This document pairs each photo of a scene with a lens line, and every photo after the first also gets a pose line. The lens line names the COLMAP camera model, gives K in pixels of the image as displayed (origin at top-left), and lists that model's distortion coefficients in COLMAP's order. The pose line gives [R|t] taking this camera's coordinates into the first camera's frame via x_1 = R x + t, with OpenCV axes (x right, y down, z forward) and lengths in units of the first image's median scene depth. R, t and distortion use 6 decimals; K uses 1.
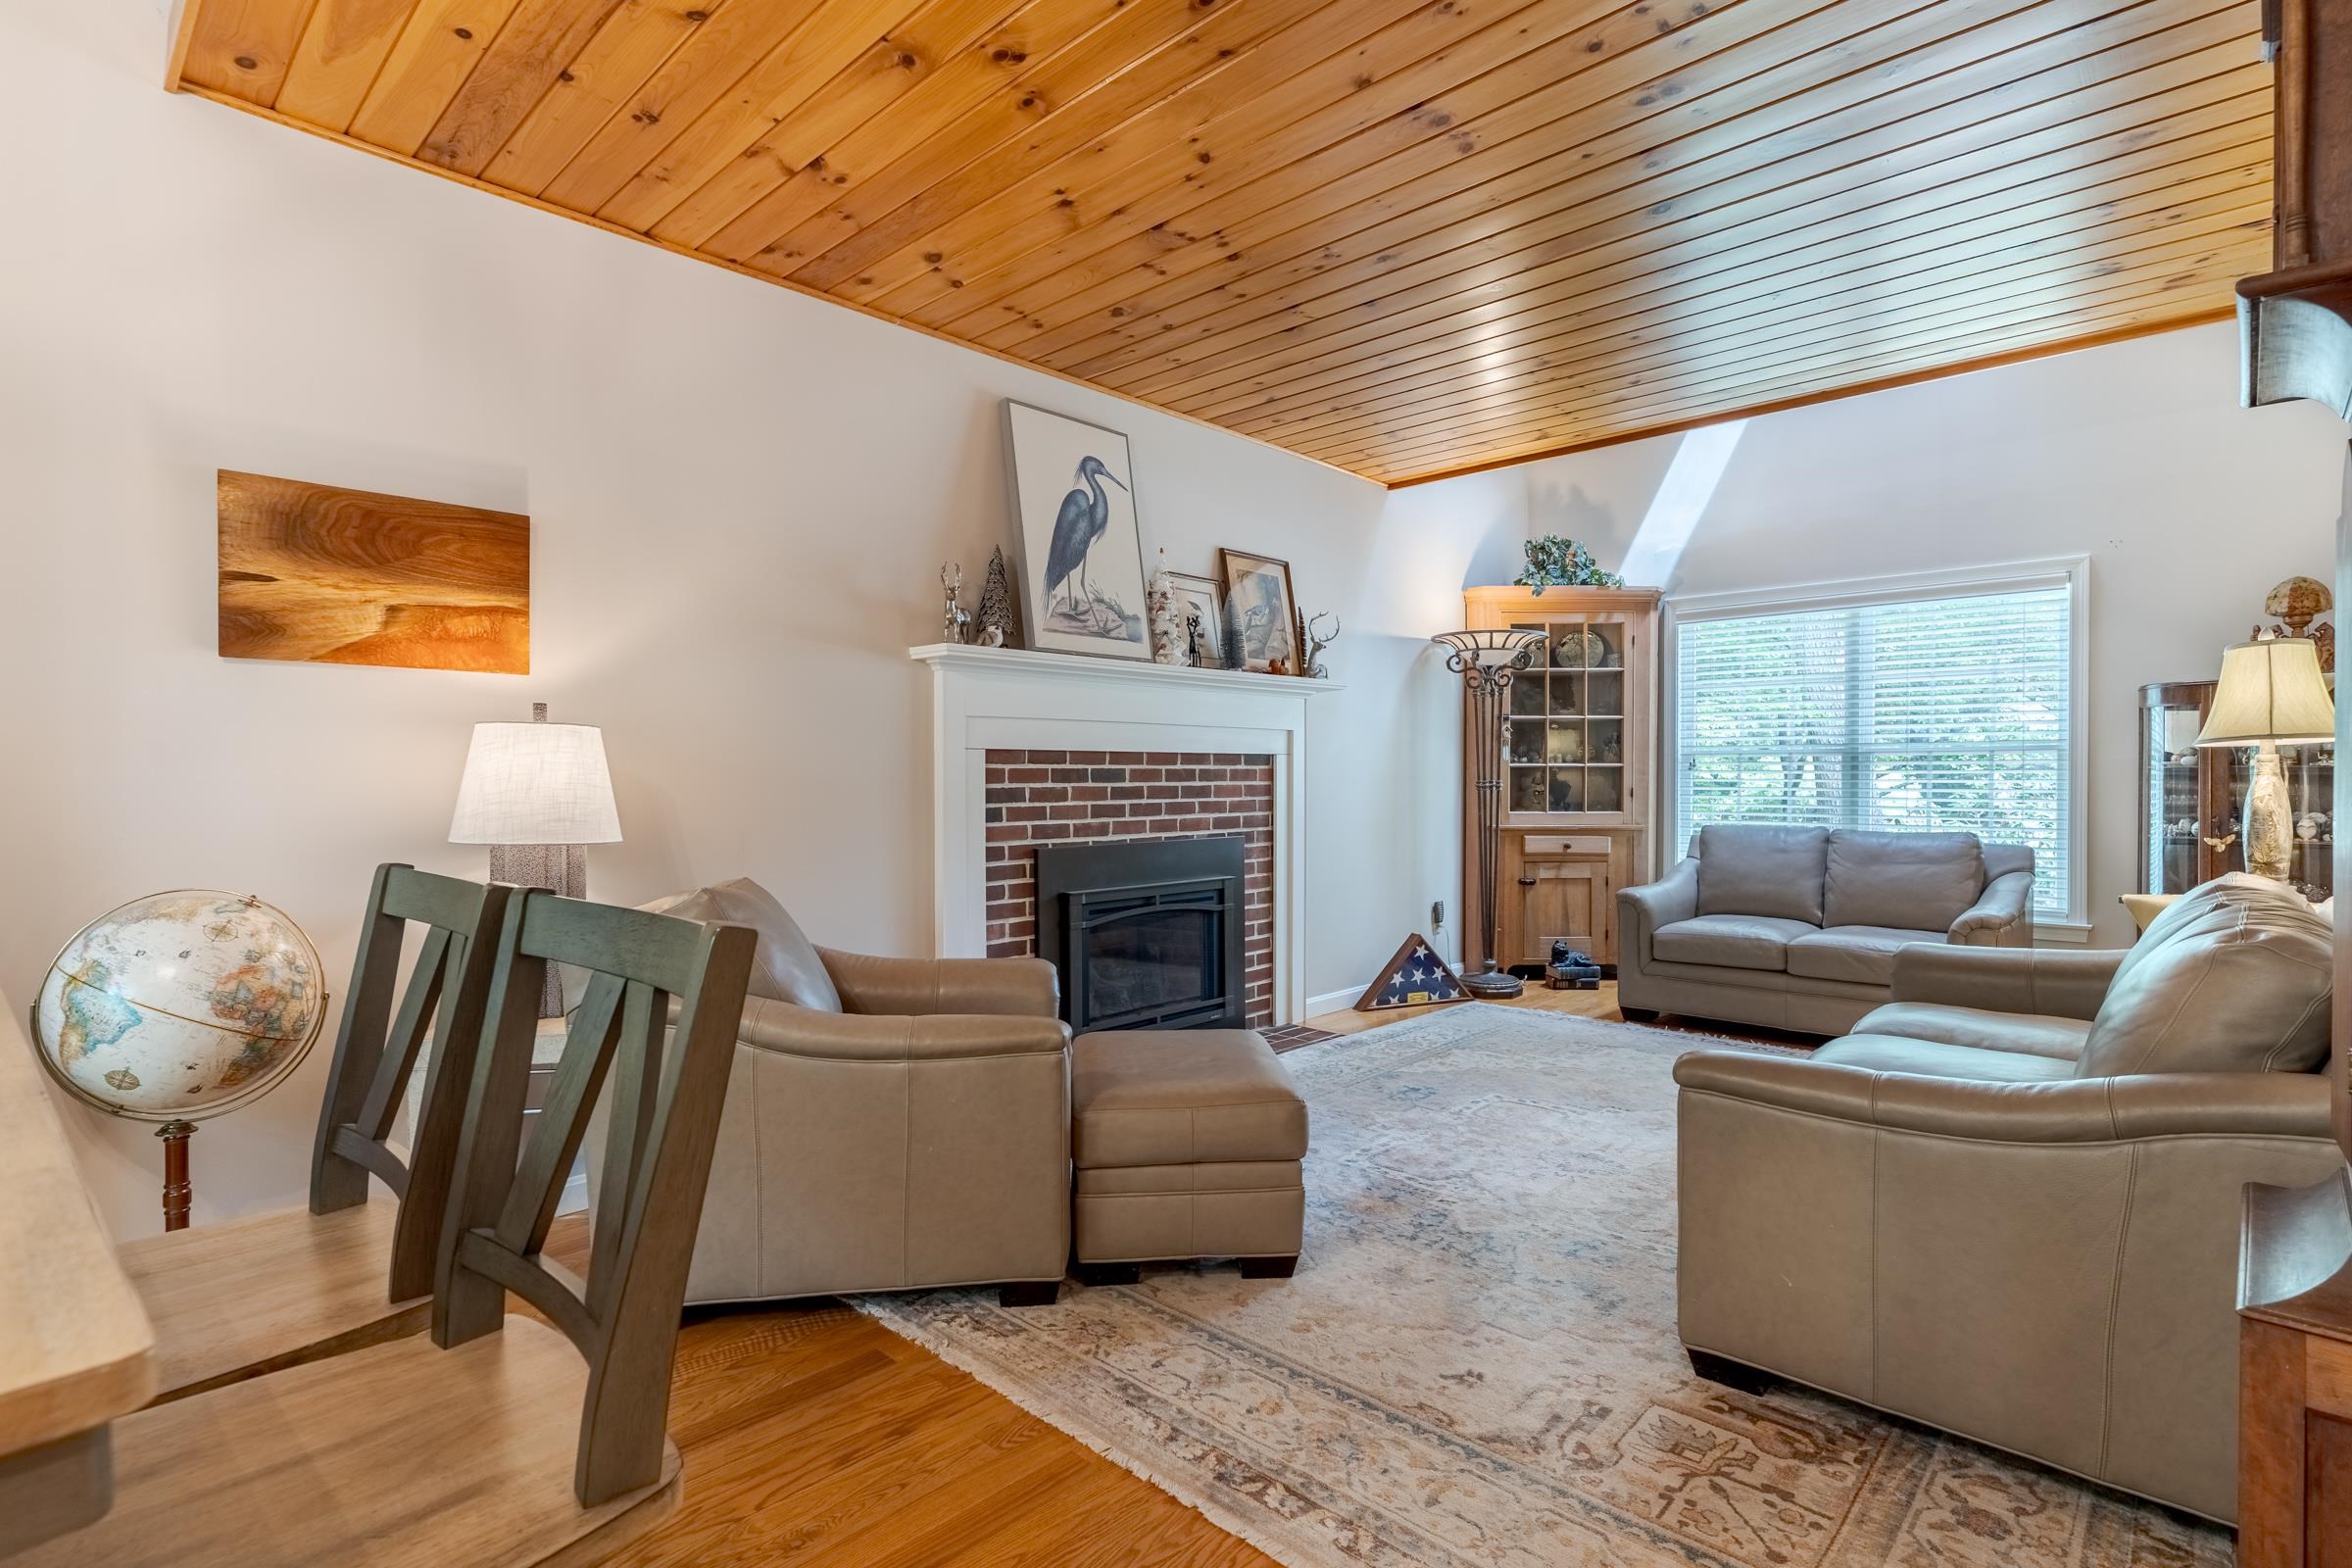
lens RADIAL K [[1118.7, 0, 1182.3], [0, 1118.7, 788.2], [0, 0, 1]] dist [0.000603, -0.000177]
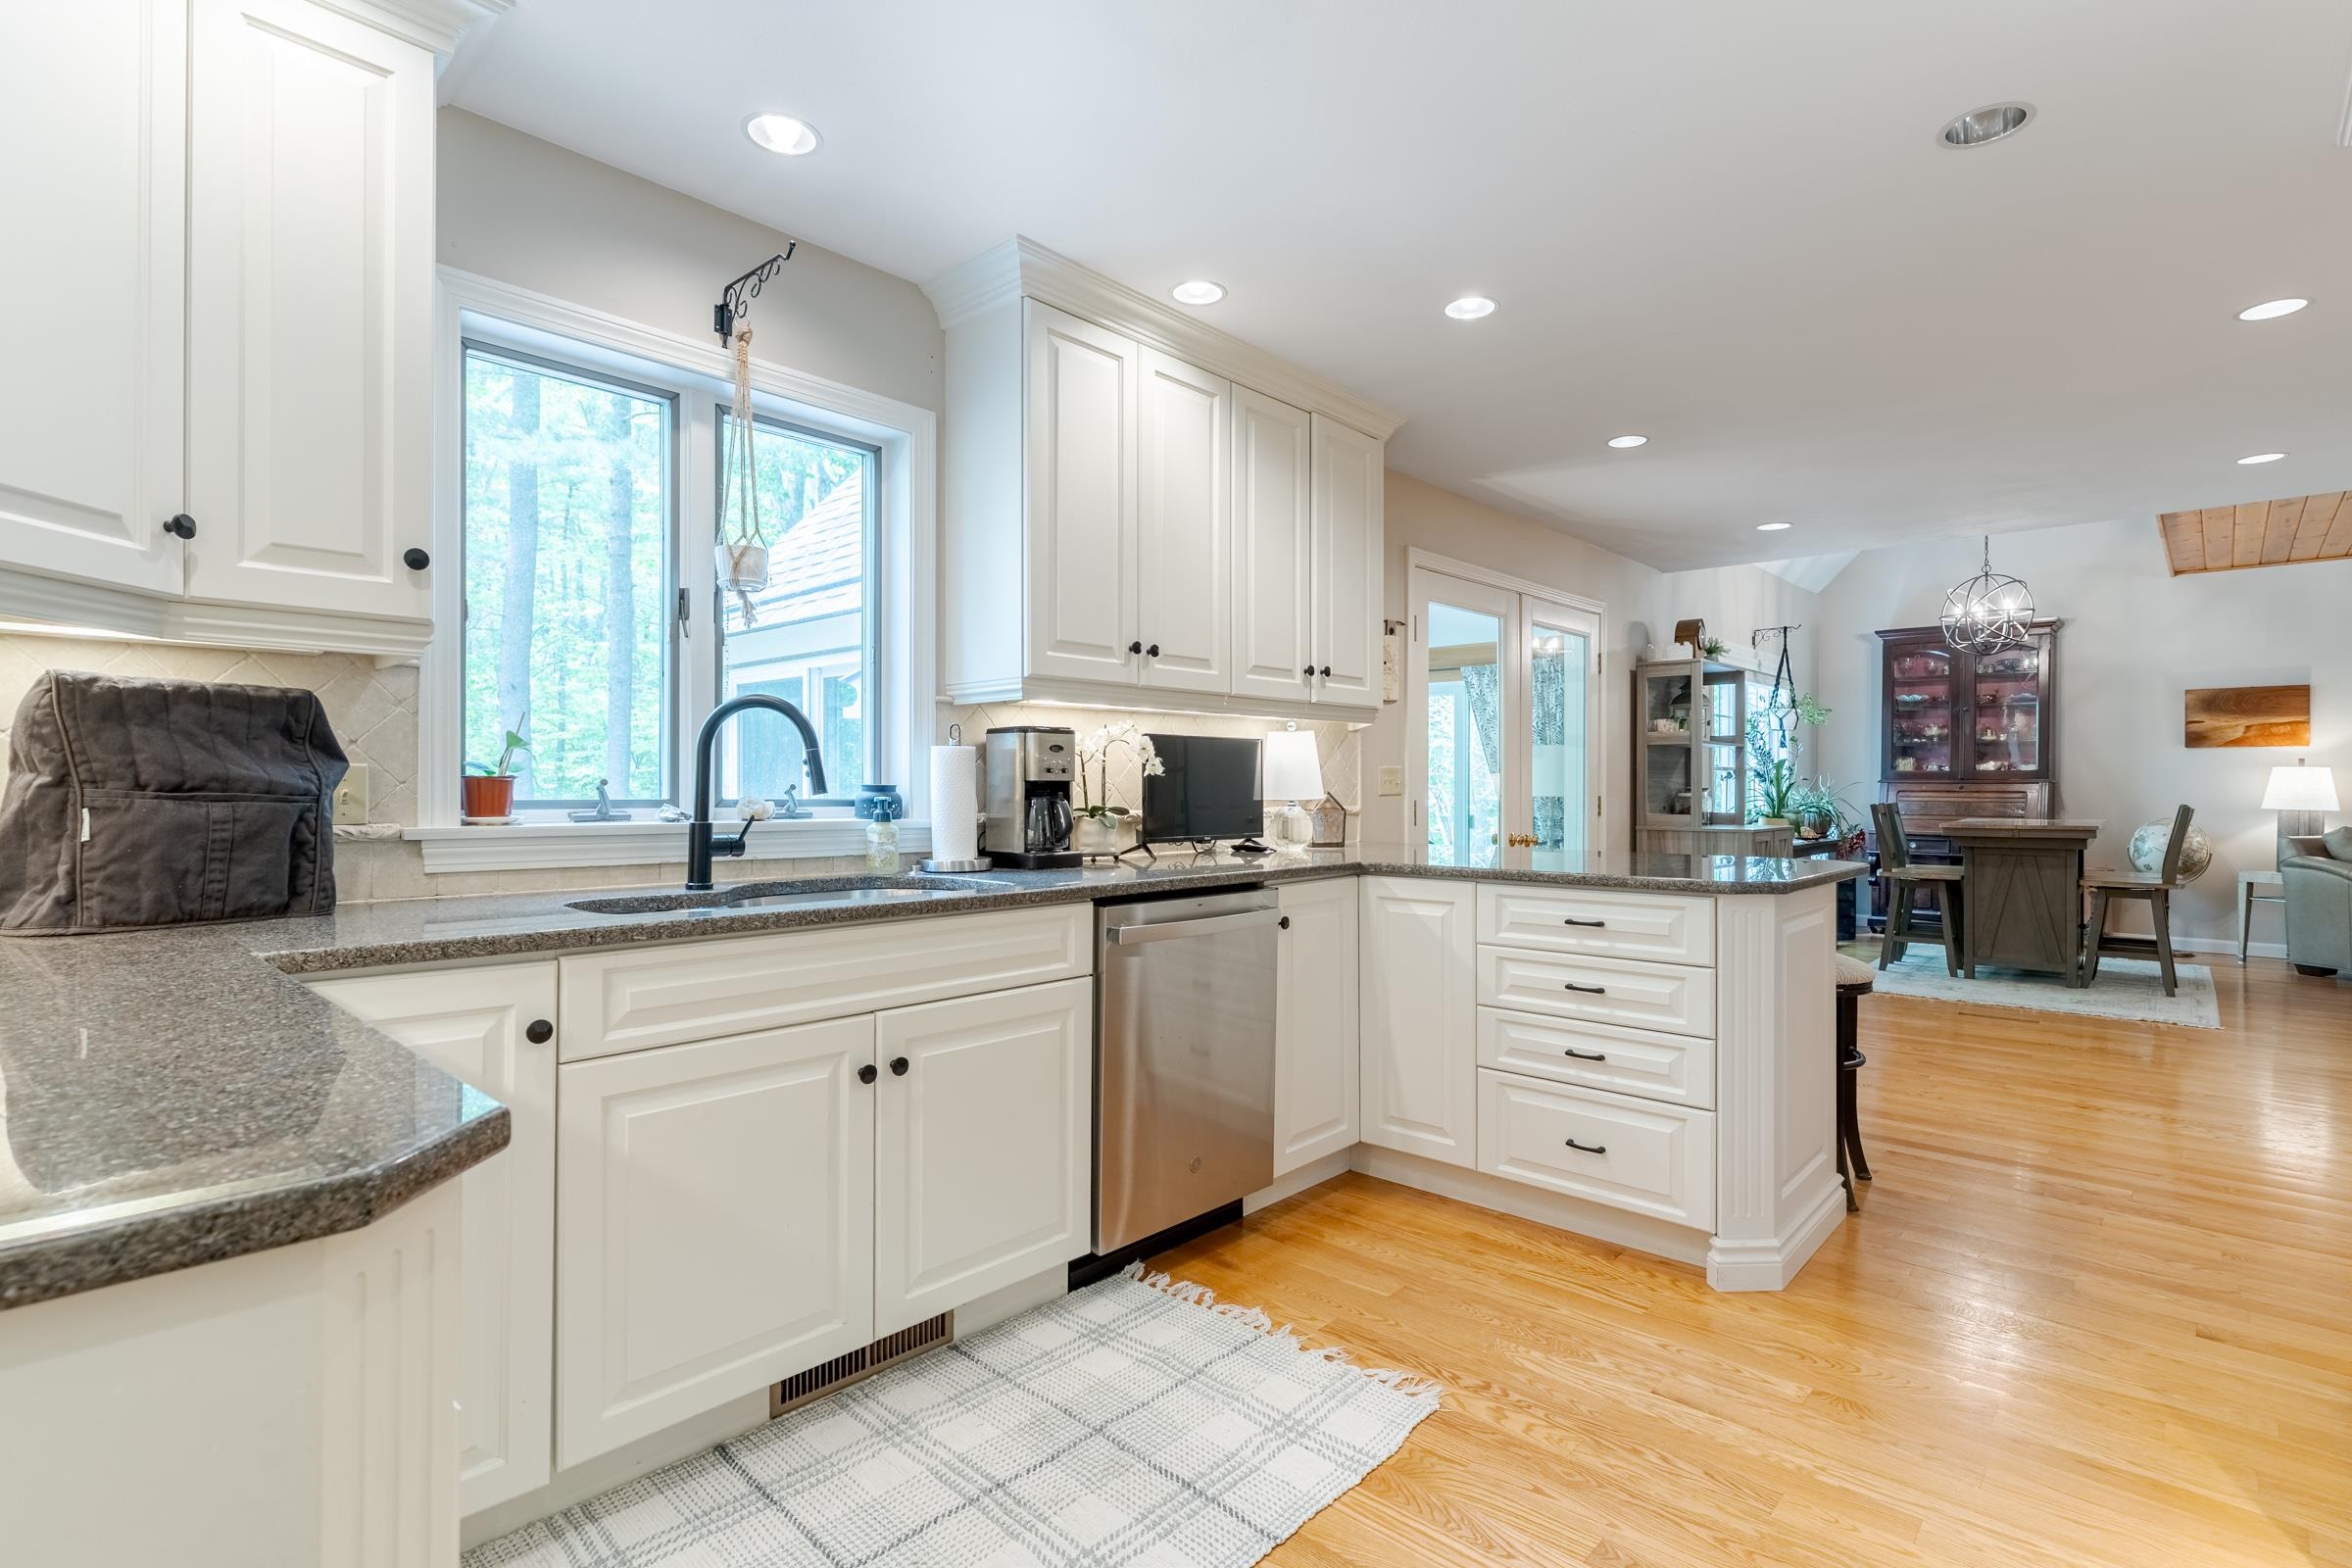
lens RADIAL K [[1118.7, 0, 1174.4], [0, 1118.7, 776.5], [0, 0, 1]] dist [0.000603, -0.000177]
pose [[0.007702, -0.003055, -0.999966, 1.354282], [-0.012016, 0.999923, -0.003147, 0.005327], [0.999898, 0.012040, 0.007665, -1.118944]]
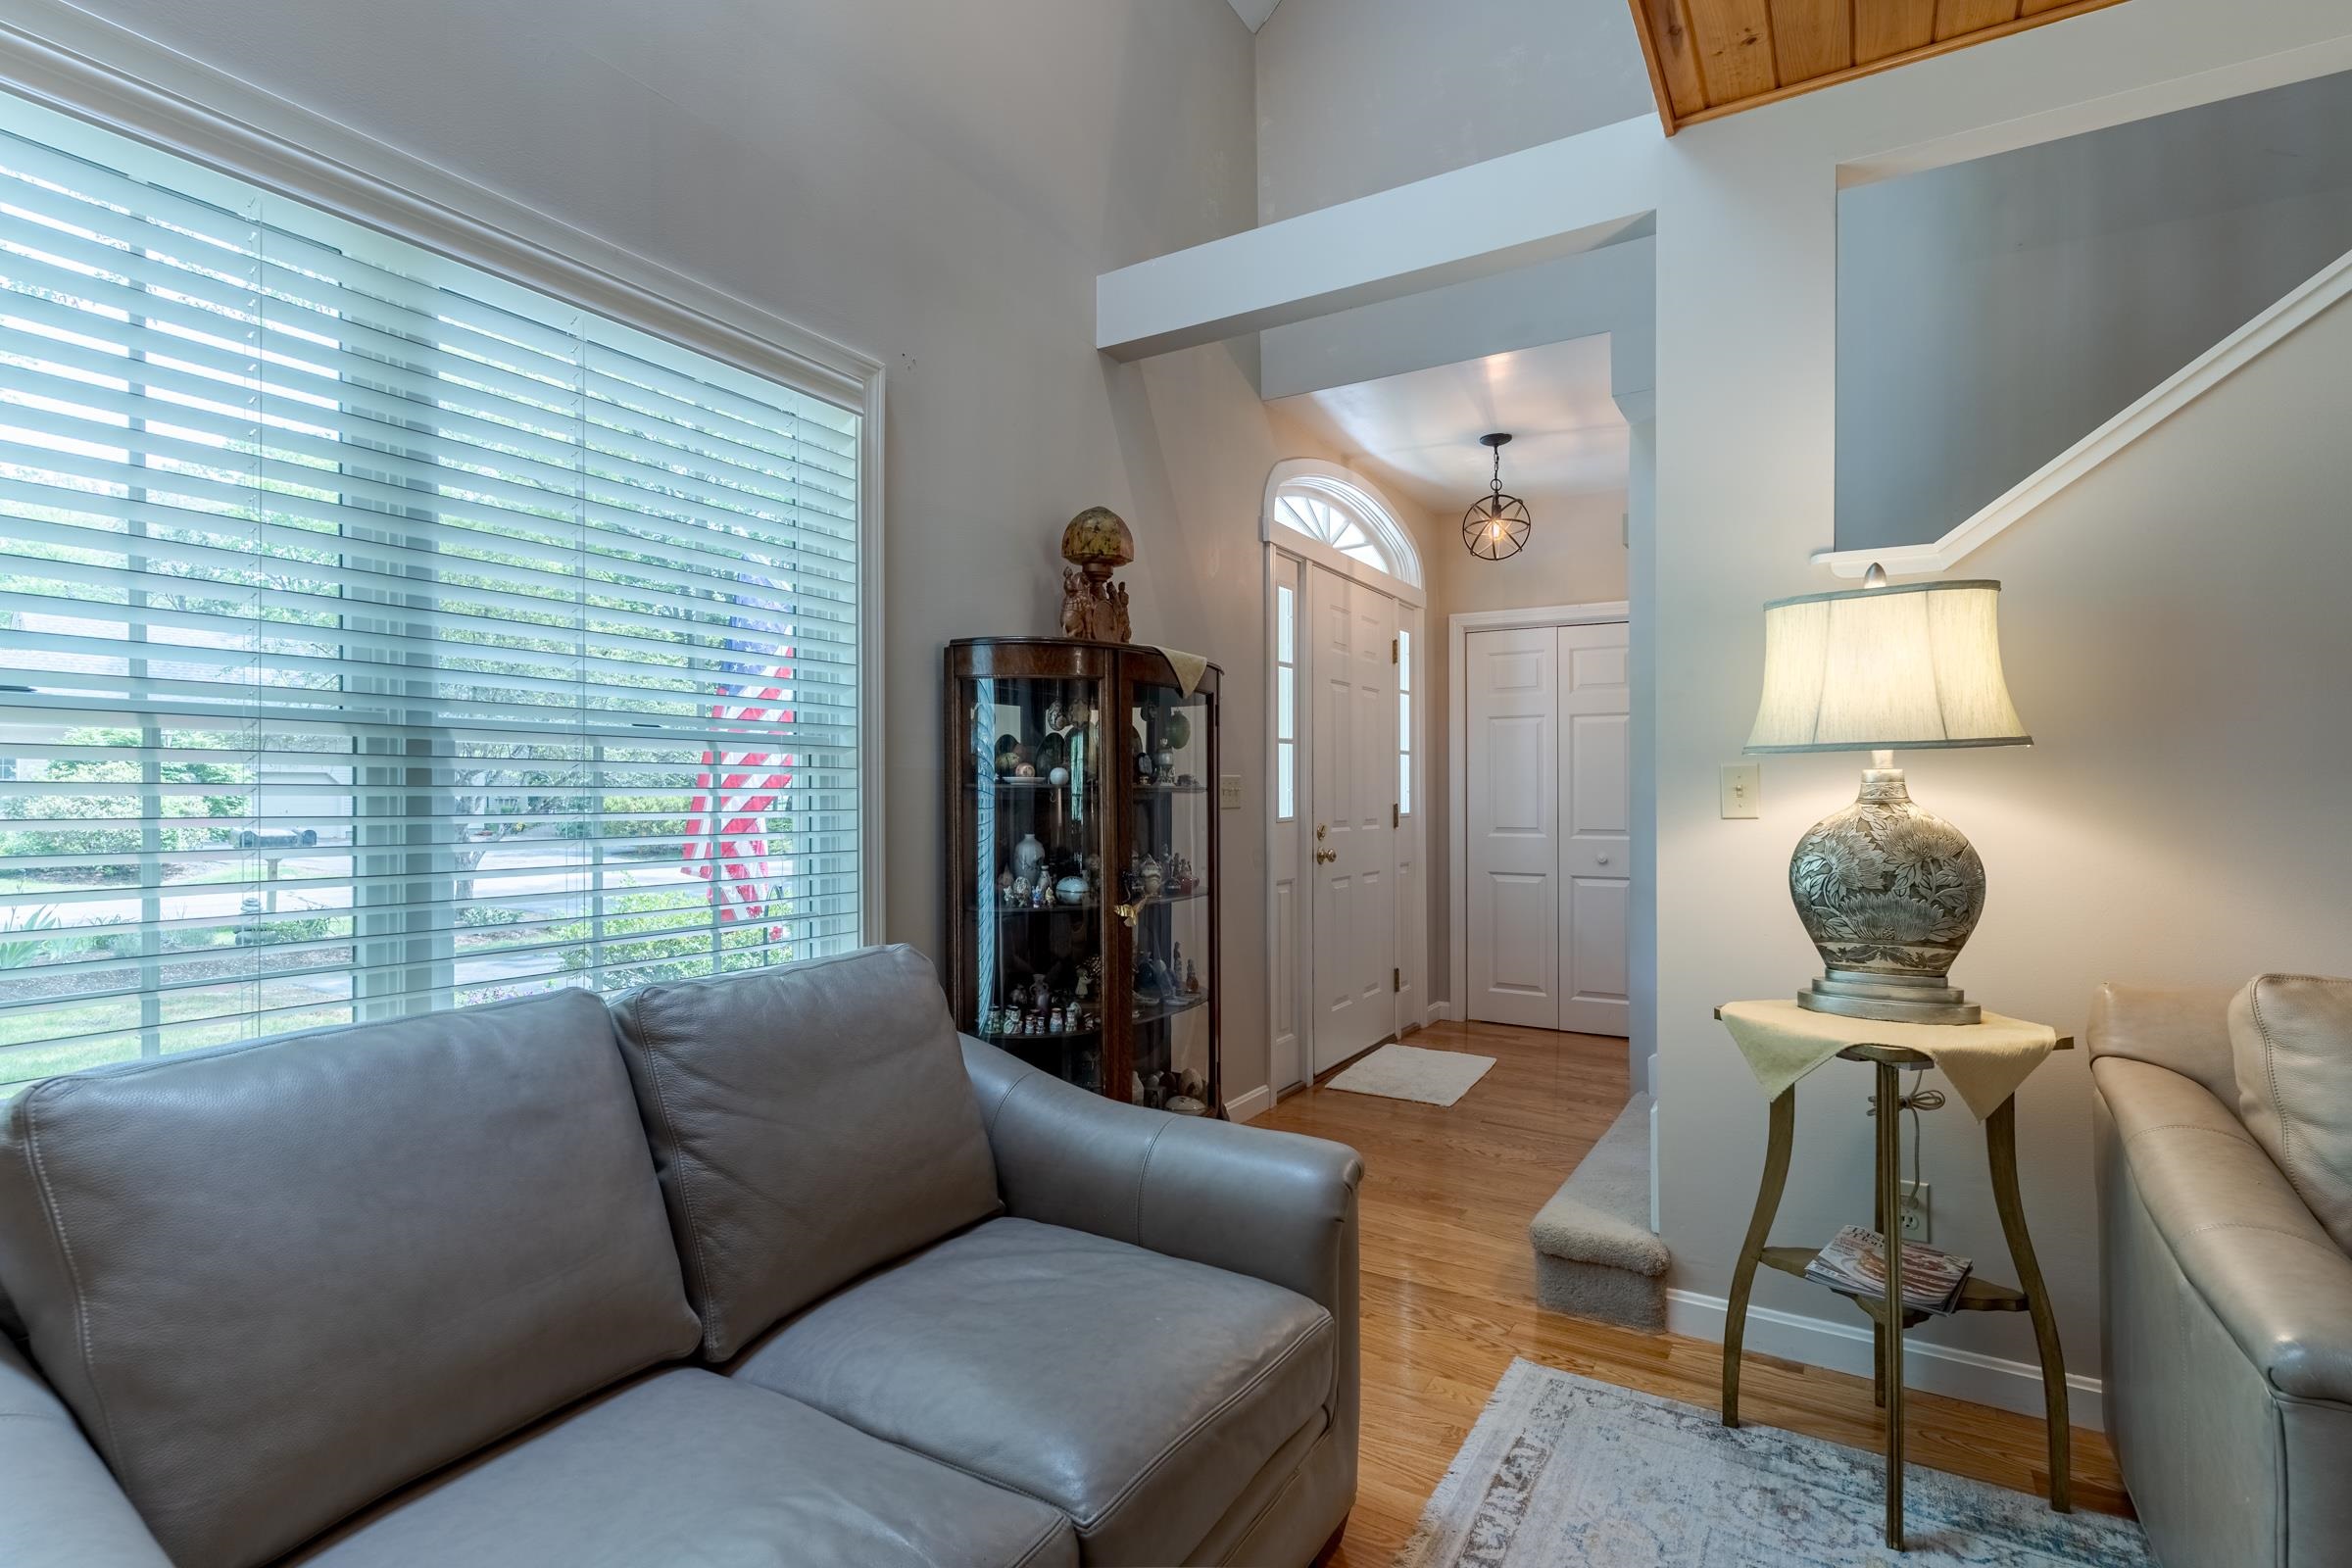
lens RADIAL K [[1118.7, 0, 1176.7], [0, 1118.7, 789.2], [0, 0, 1]] dist [0.000603, -0.000177]
pose [[-0.209480, 0.006656, 0.977790, 0.350792], [0.008493, 0.999951, -0.004987, -0.015550], [-0.977776, 0.007260, -0.209526, 1.180949]]
